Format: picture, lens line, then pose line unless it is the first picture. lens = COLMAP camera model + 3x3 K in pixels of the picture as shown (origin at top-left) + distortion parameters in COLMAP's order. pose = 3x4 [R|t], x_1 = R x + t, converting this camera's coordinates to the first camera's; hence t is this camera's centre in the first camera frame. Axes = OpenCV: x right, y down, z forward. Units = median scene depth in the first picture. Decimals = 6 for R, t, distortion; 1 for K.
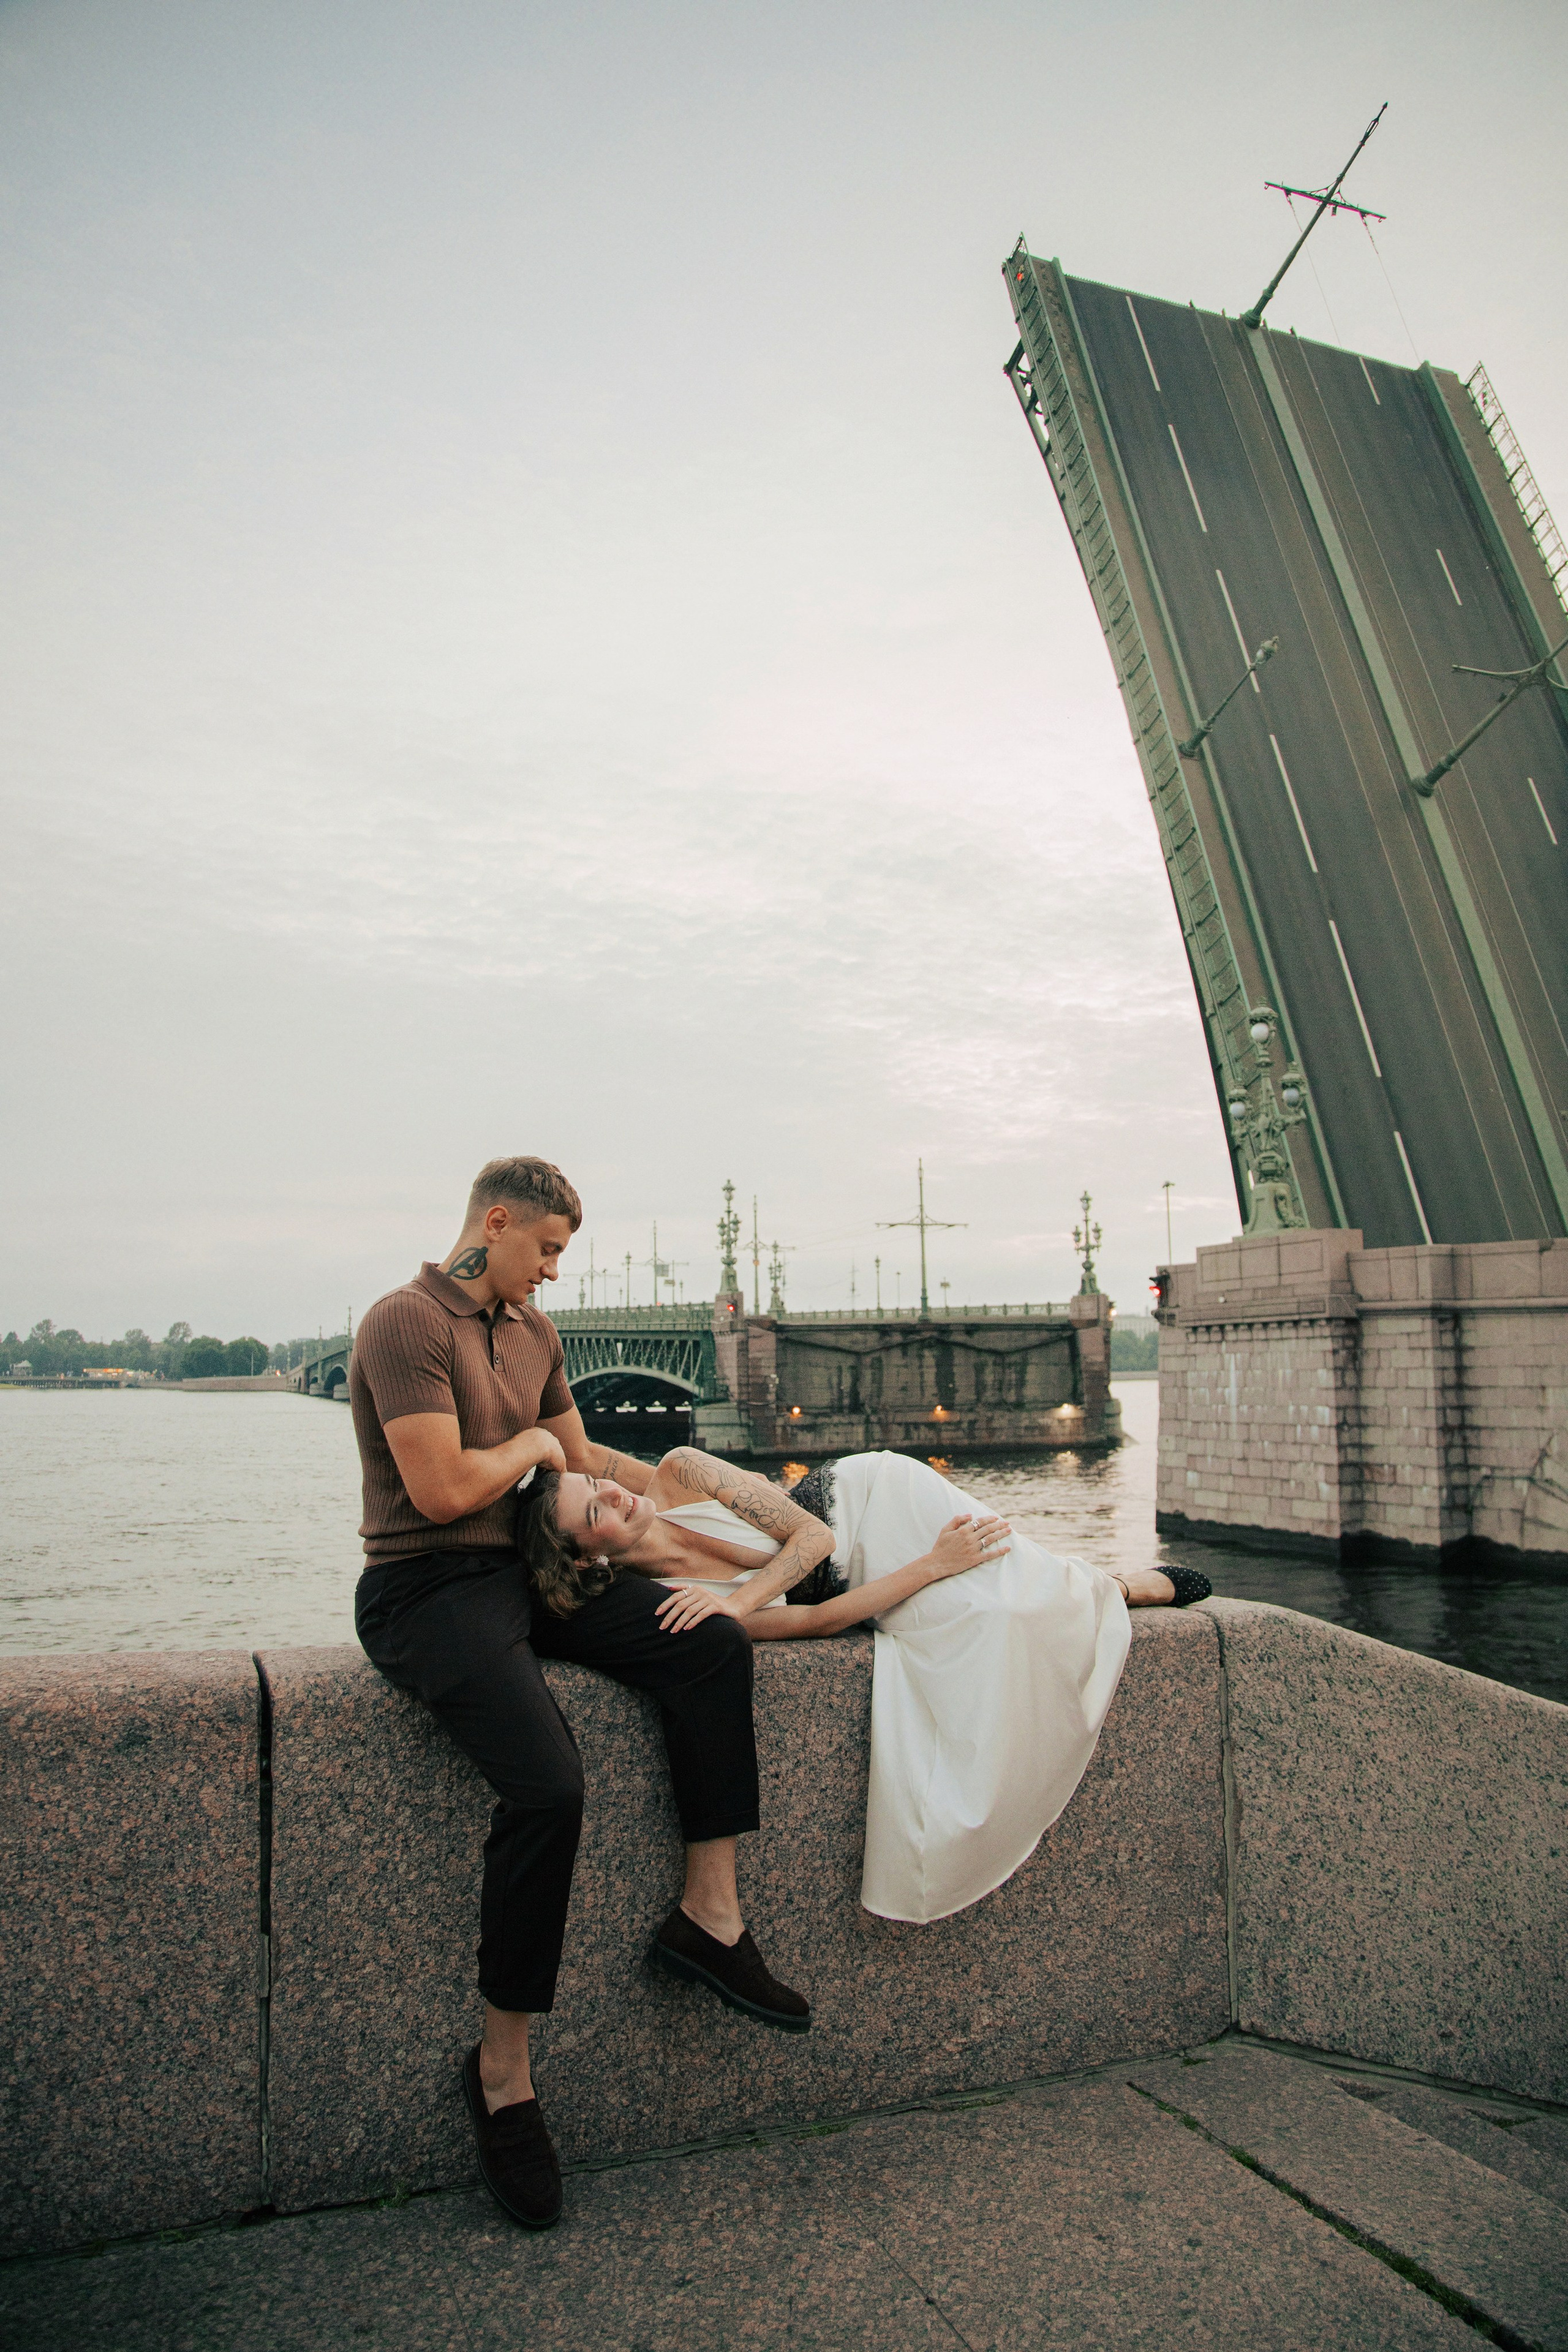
lens RADIAL K [[1627.8, 0, 793.8], [0, 1627.8, 1181.2], [0, 0, 1]] dist [-0.129000, 0.070719]
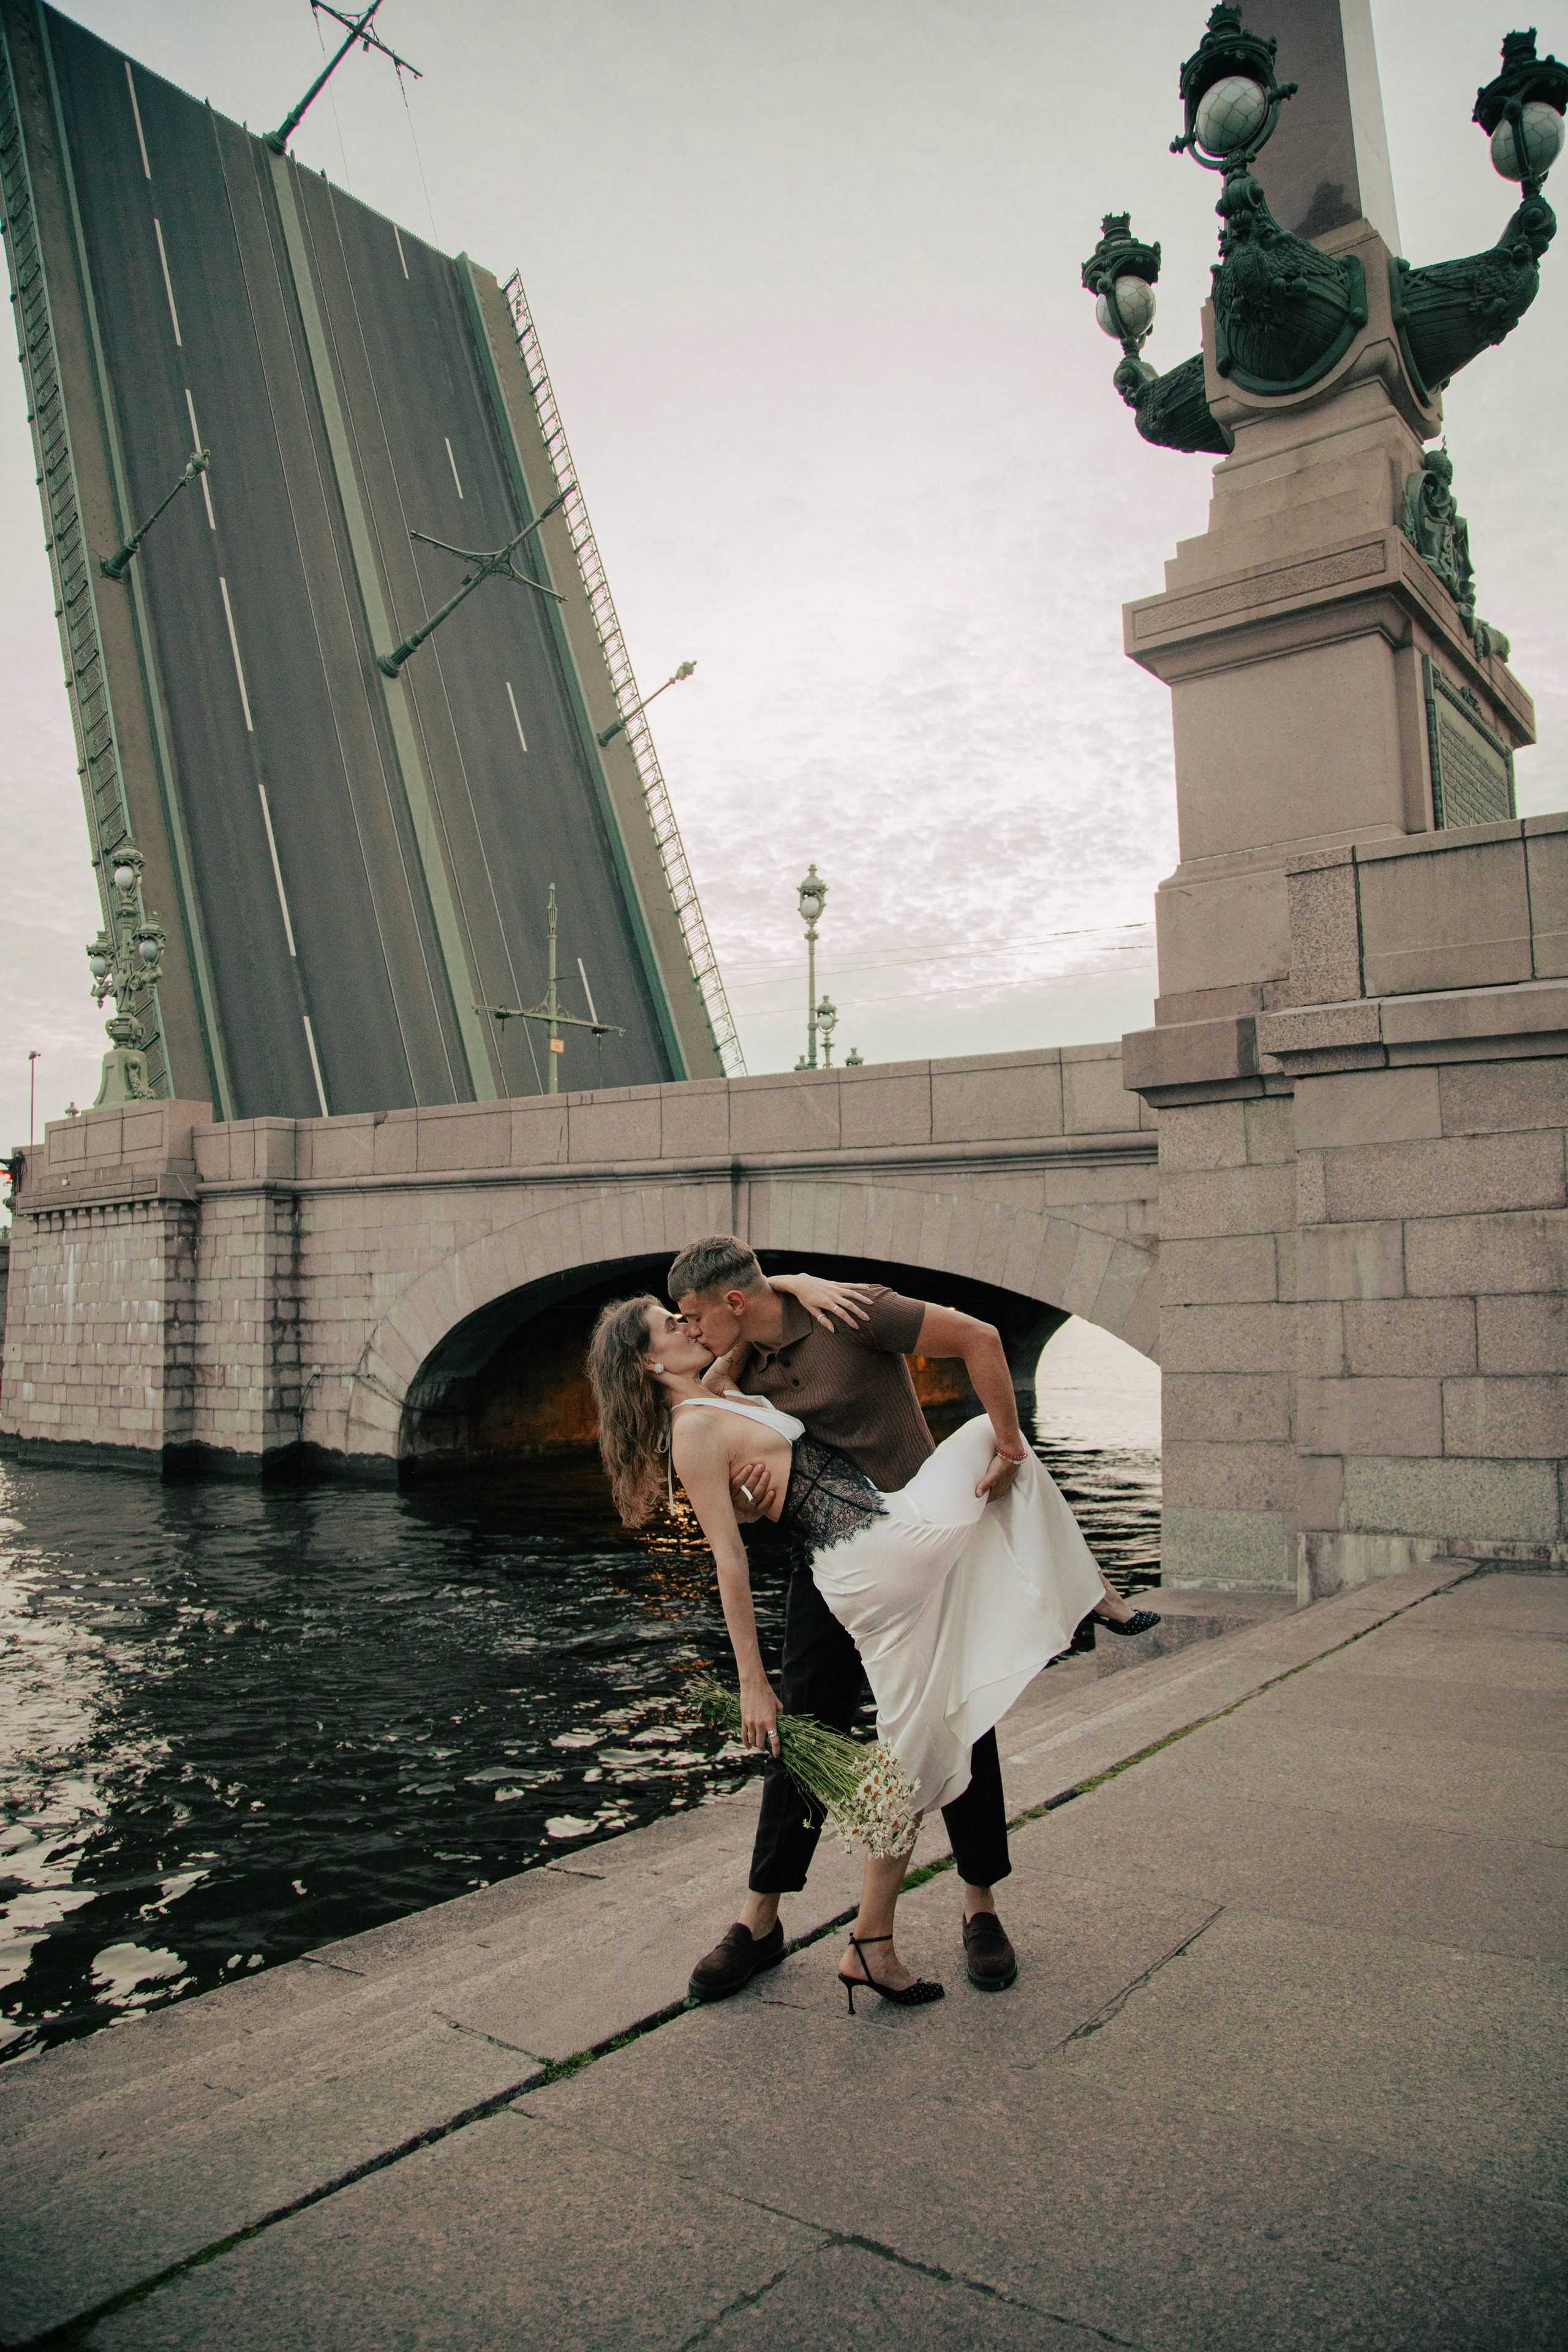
lens RADIAL K [[1578.0, 0, 787.3], [0, 1578.0, 1199.9], [0, 0, 1]] dist [-0.099054, 0.056113]
pose [[0.862318, 0.036224, 0.505070, 0.223383], [-0.052156, 0.998487, 0.017436, 0.059652], [-0.503674, -0.041378, 0.862902, 0.108140]]
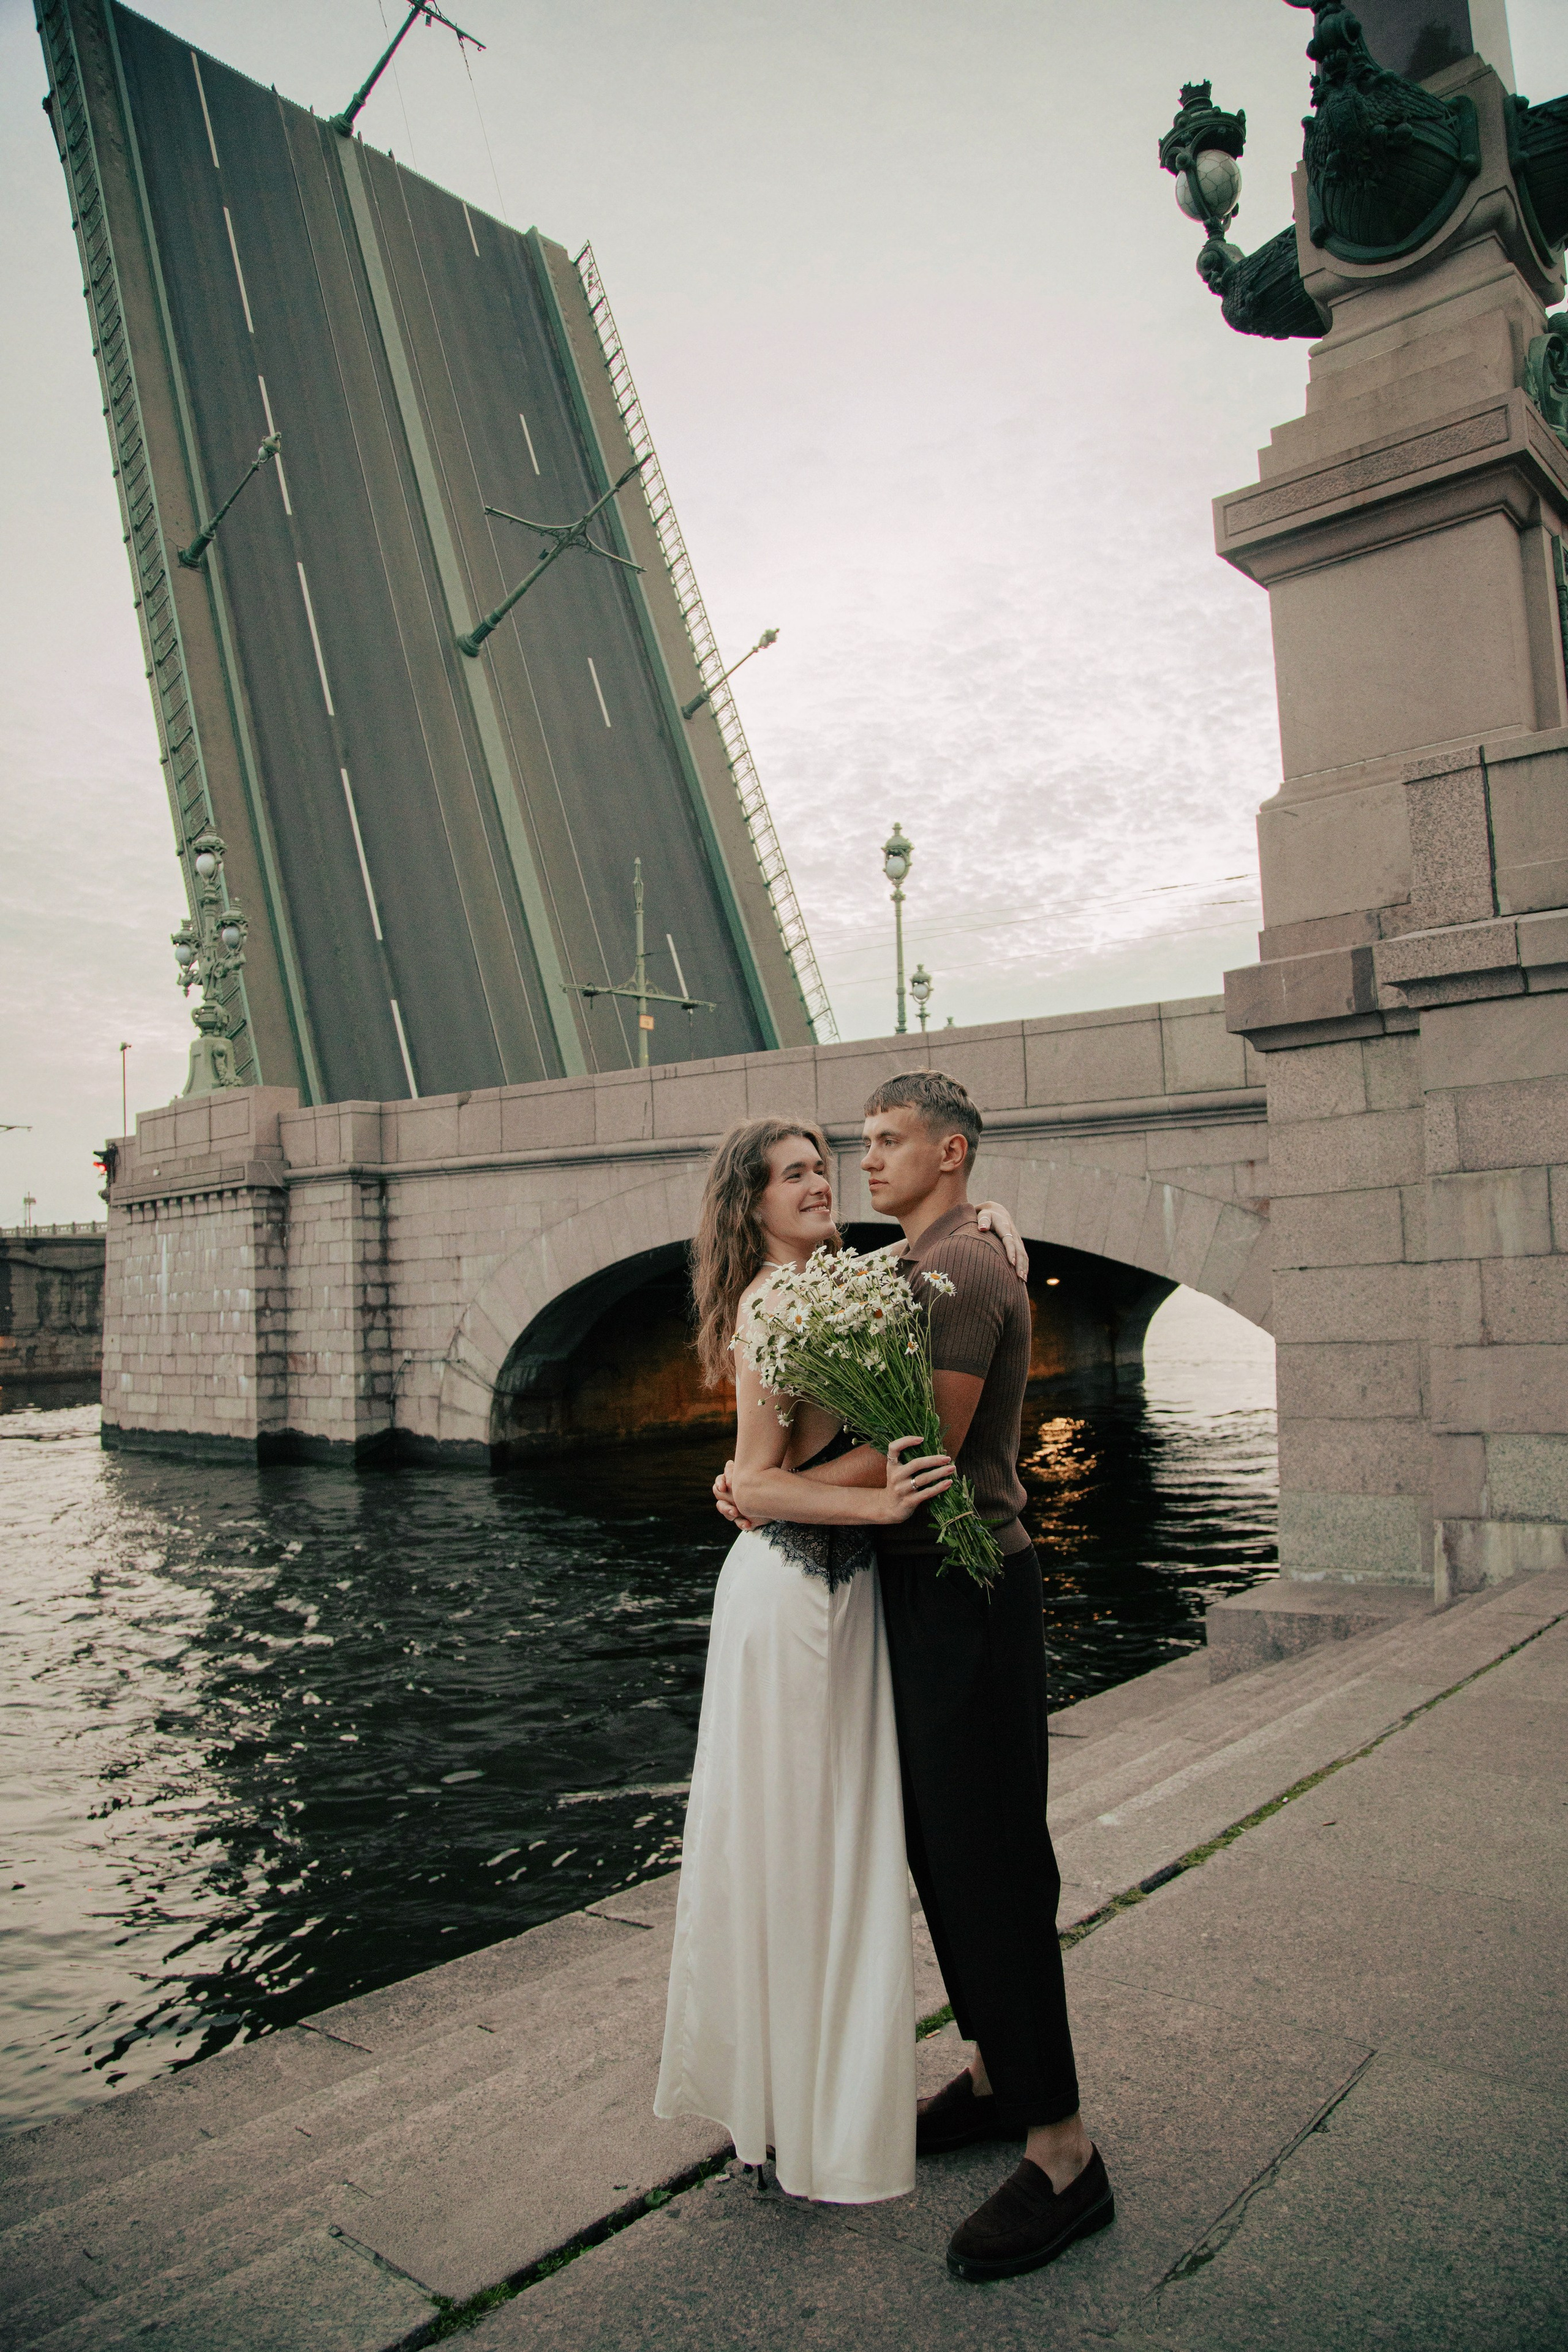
lens RADIAL K [[1578.2, 0, 794.5], [0, 1578.2, 1192.7], [0, 0, 1]] dist [-0.101366, 0.059892]
pose [[0.892275, 0.010906, 0.451360, 0.241271], [-0.027157, 0.999194, 0.029544, 0.062374], [-0.450674, -0.038619, 0.891853, 0.126969]]
